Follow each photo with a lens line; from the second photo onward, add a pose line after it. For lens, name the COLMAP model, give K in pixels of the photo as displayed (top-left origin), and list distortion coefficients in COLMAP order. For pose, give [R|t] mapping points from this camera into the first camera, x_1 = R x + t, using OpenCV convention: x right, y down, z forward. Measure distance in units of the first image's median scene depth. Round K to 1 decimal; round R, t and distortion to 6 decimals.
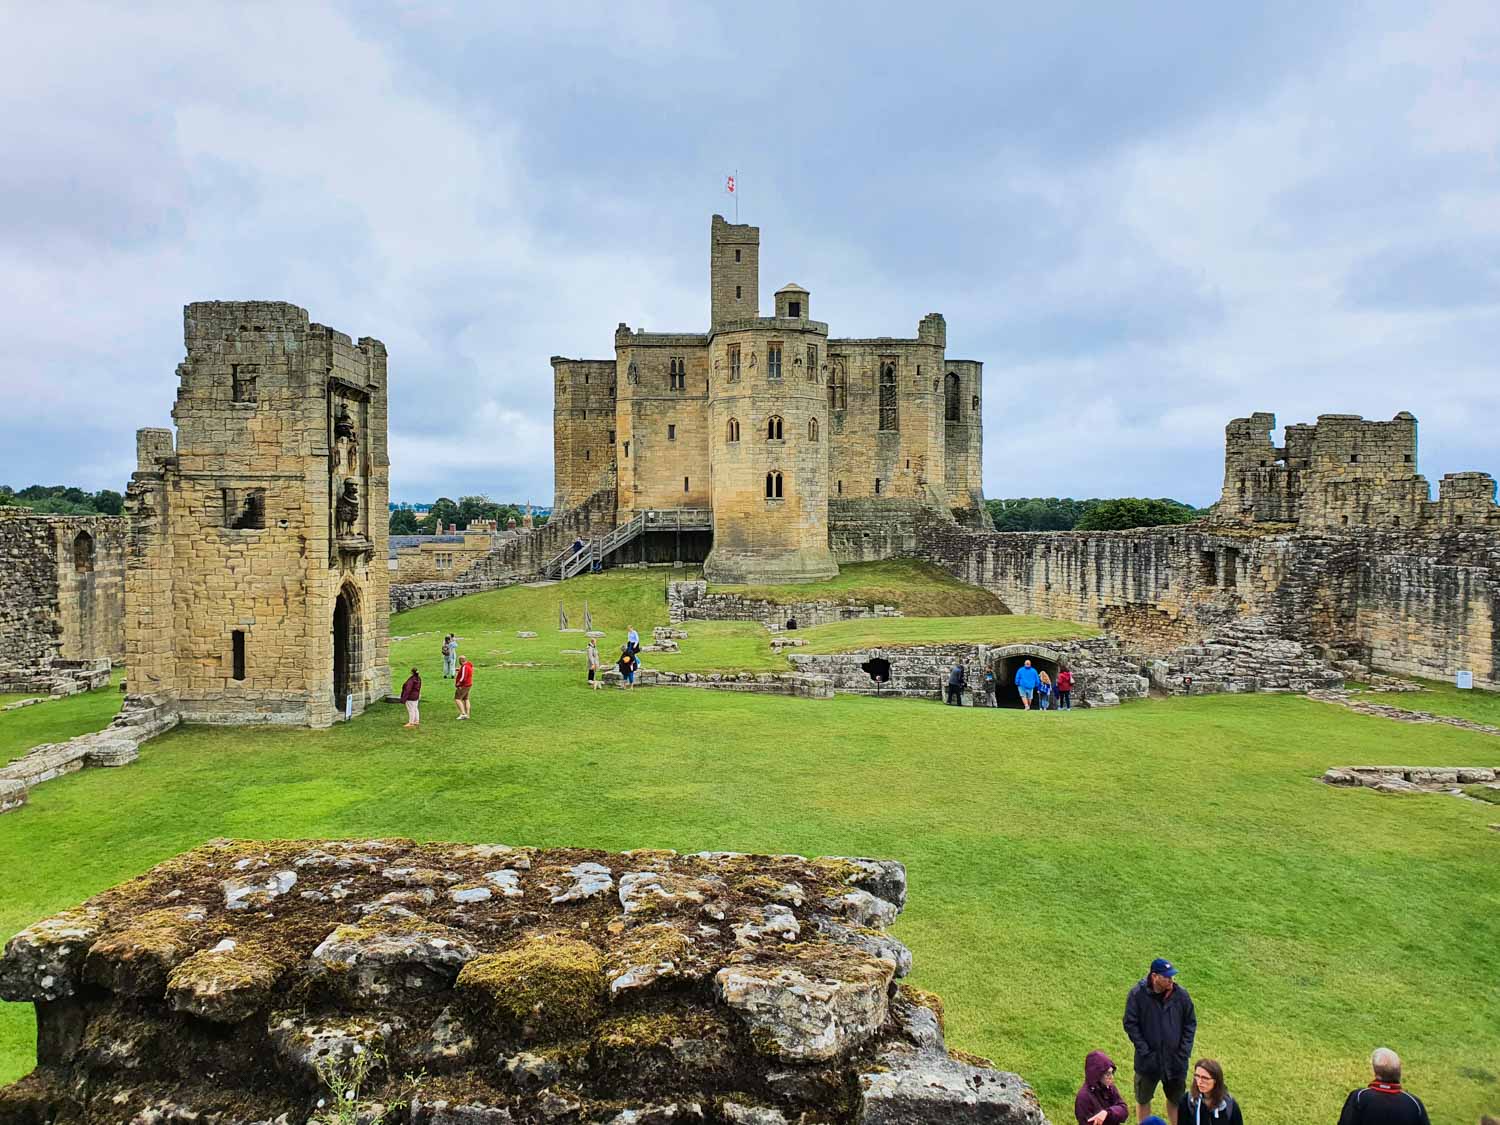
lens RADIAL K [[1234.9, 0, 735.9], [0, 1234.9, 569.8], [0, 0, 1]] dist [0.042878, -0.041375]
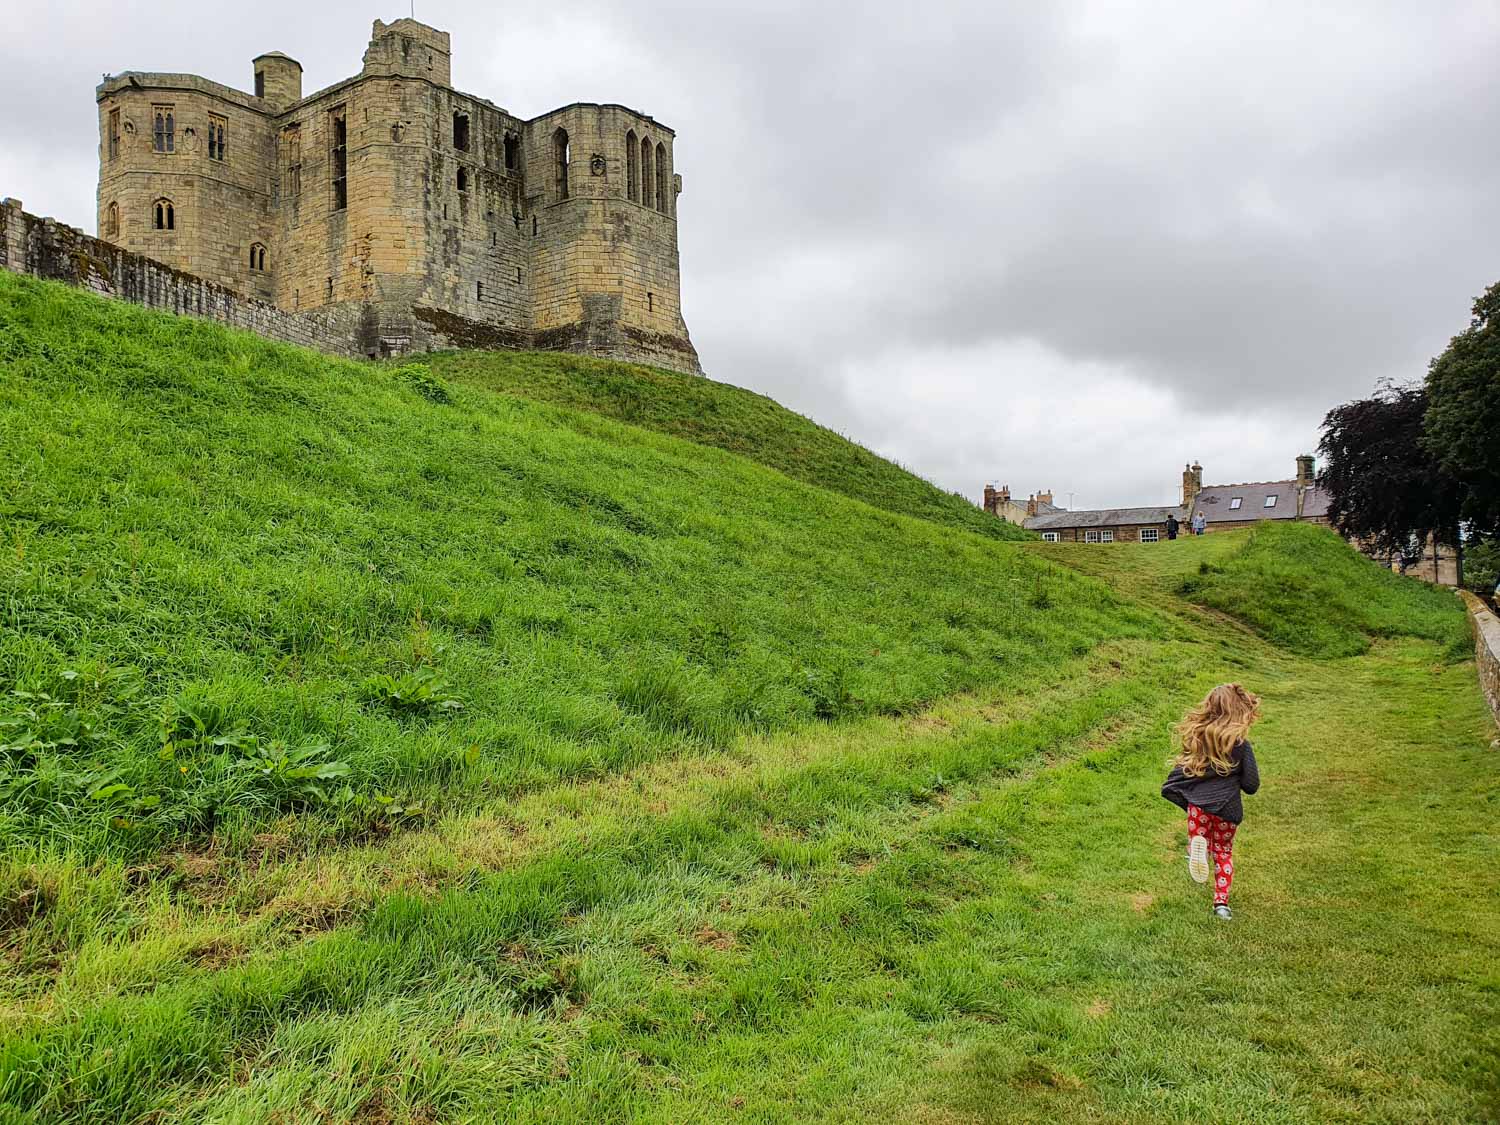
lens RADIAL K [[1234.9, 0, 747.7], [0, 1234.9, 563.4], [0, 0, 1]] dist [0.042878, -0.041375]
pose [[0.722943, -0.026806, -0.690388, 0.859115], [-0.021111, 0.997923, -0.060853, 0.143300], [0.690585, 0.058568, 0.720876, 0.714343]]
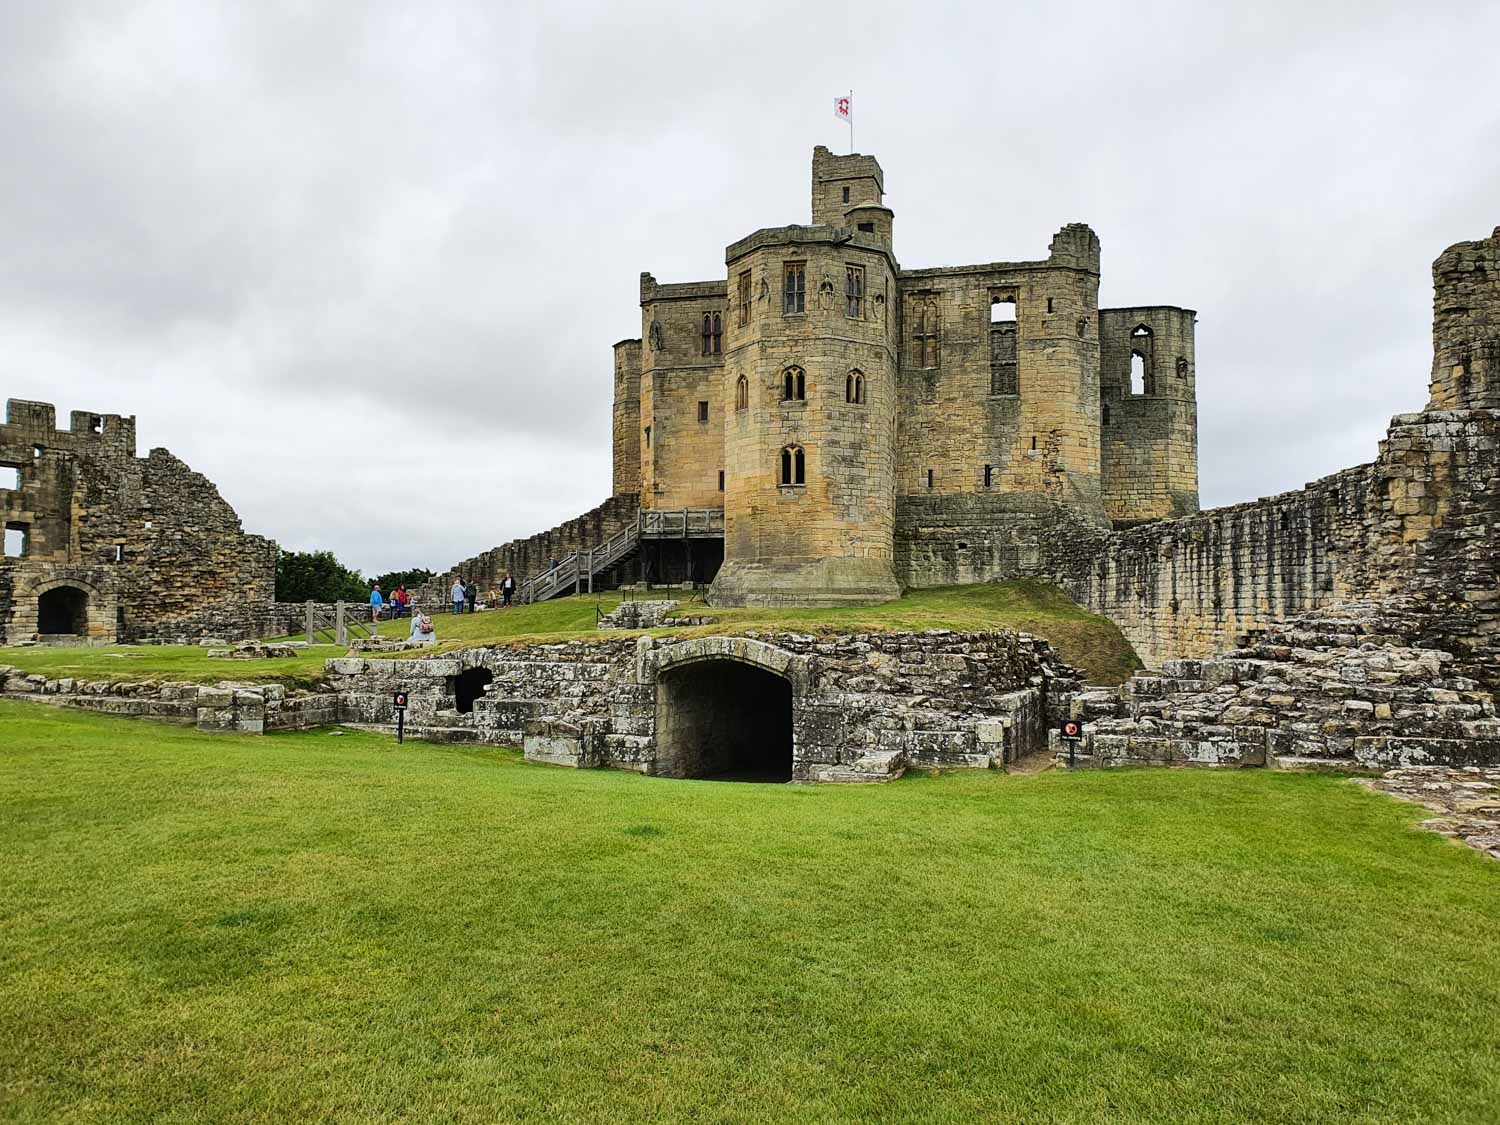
lens RADIAL K [[1234.9, 0, 737.2], [0, 1234.9, 566.6], [0, 0, 1]] dist [0.042878, -0.041375]
pose [[0.945243, -0.003770, -0.326346, 0.226005], [-0.022327, 0.996844, -0.076186, 0.040541], [0.325603, 0.079301, 0.942175, 0.341848]]
